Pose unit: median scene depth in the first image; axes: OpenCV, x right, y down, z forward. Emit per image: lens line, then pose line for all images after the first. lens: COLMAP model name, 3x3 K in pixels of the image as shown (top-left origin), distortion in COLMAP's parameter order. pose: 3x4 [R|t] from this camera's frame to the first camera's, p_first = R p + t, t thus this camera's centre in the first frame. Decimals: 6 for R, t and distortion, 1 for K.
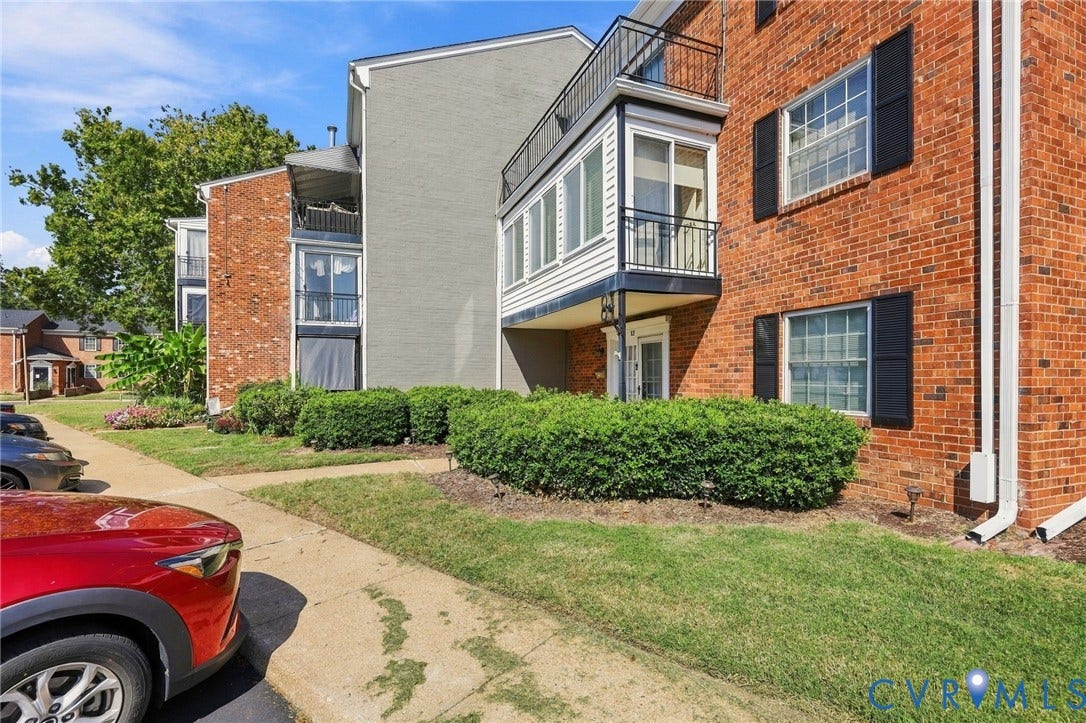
lens RADIAL K [[475.1, 0, 540.9], [0, 475.1, 383.2], [0, 0, 1]] dist [-0.002097, -0.000084]
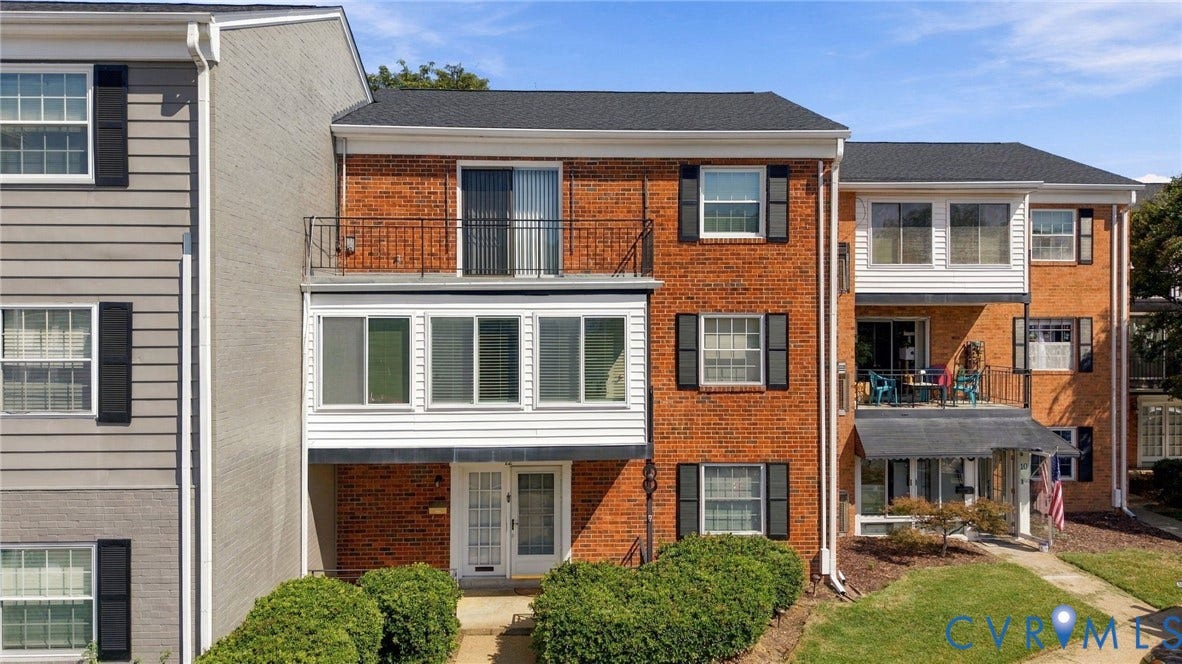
lens RADIAL K [[793.2, 0, 591.0], [0, 793.2, 332.0], [0, 0, 1]] dist [0.007536, 0.001924]
pose [[0.347712, -0.005679, 0.937584, -1.865027], [0.007738, 0.999965, 0.003187, -0.575721], [-0.937569, 0.006147, 0.347744, 0.544423]]
